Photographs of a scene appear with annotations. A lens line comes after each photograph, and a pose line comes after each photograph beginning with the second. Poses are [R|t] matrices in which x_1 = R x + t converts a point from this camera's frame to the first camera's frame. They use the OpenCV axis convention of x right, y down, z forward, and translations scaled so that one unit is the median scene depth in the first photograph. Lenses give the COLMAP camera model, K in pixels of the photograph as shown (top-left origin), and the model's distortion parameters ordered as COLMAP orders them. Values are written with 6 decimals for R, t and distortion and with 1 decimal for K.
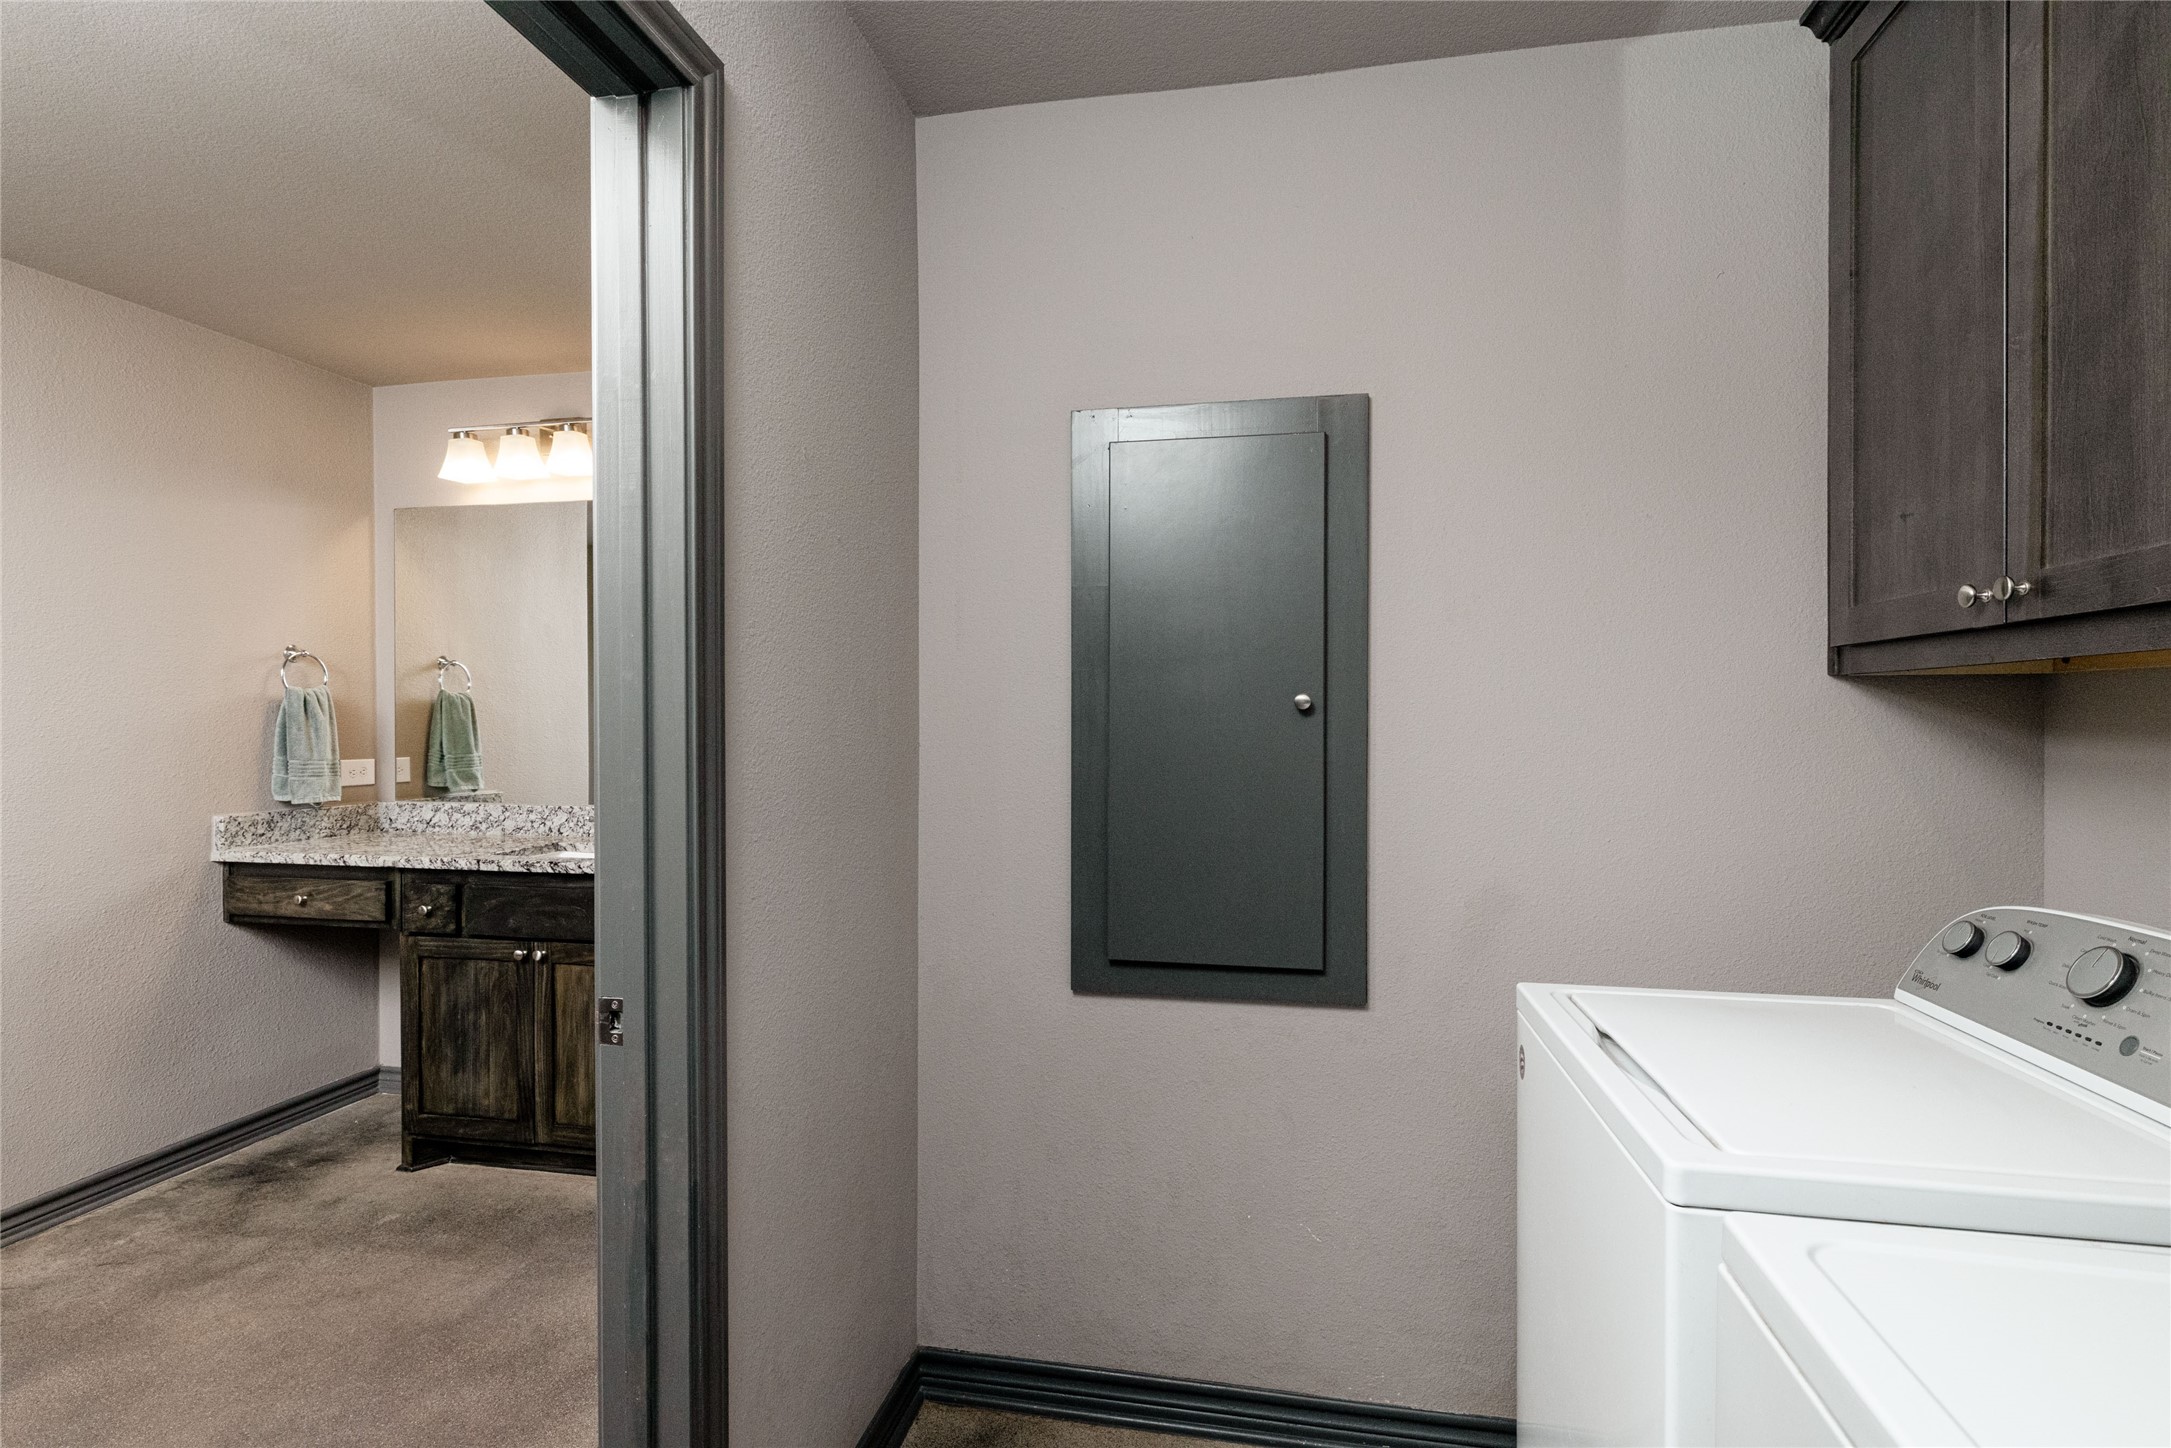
lens RADIAL K [[1053.5, 0, 1087.7], [0, 1053.5, 724.5], [0, 0, 1]] dist [0.000071, -0.000219]
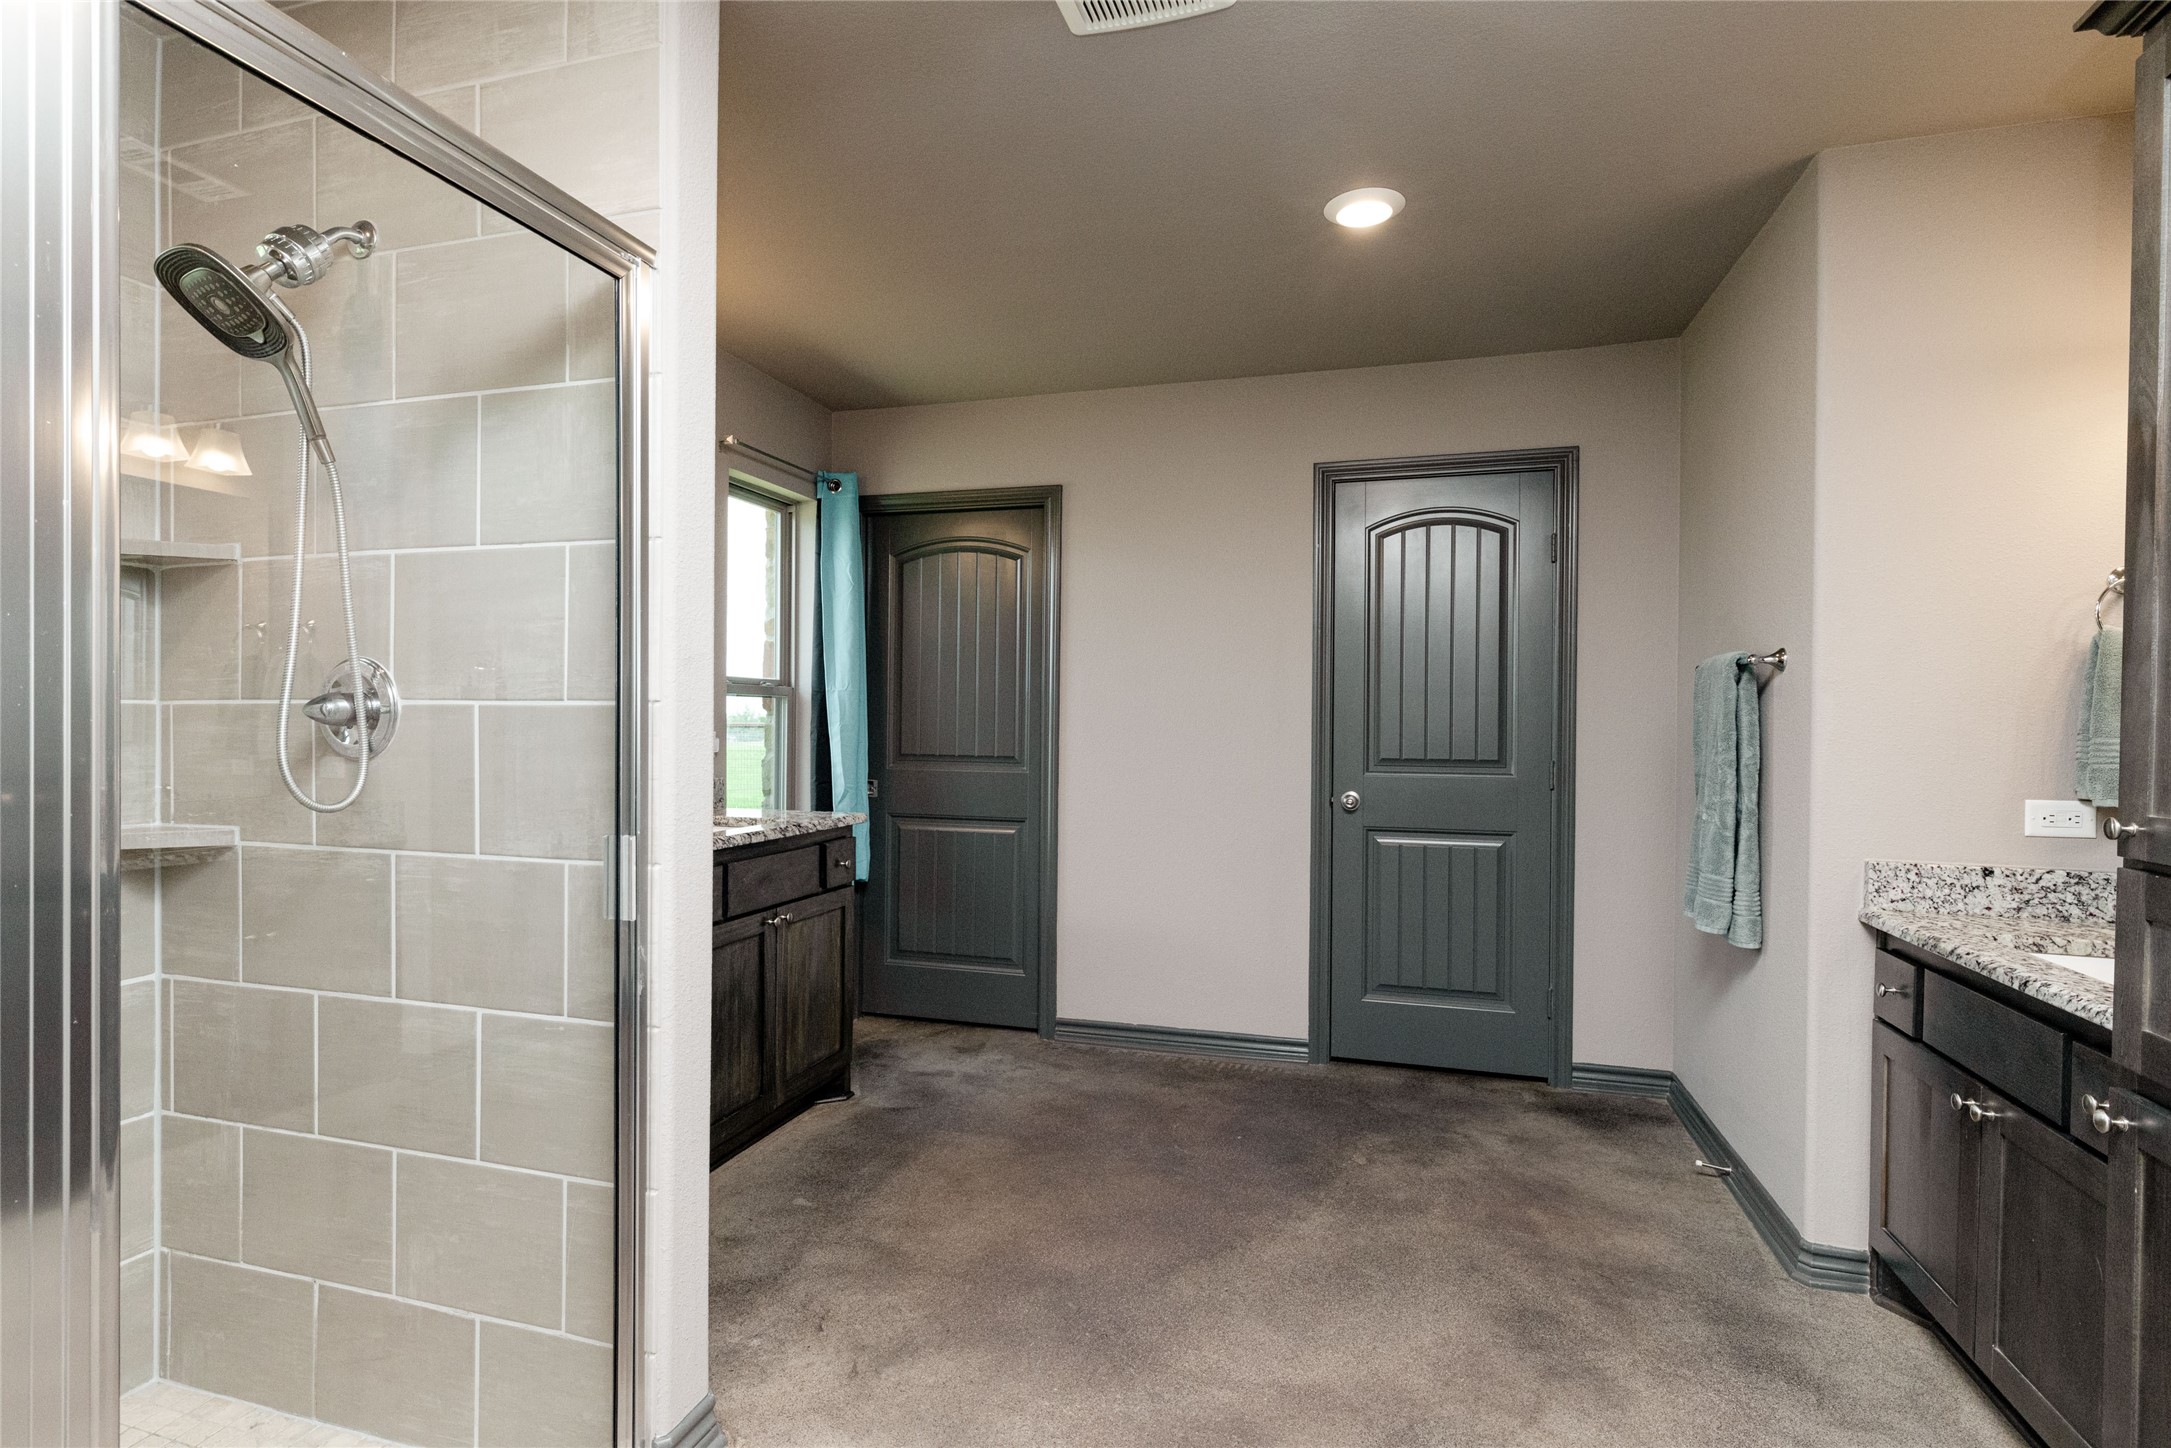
lens RADIAL K [[1053.5, 0, 1087.9], [0, 1053.5, 727.5], [0, 0, 1]] dist [0.000071, -0.000219]
pose [[0.090697, -0.002827, 0.995874, -1.673788], [0.000813, 0.999996, 0.002765, 0.035286], [-0.995878, 0.000559, 0.090699, 0.686227]]
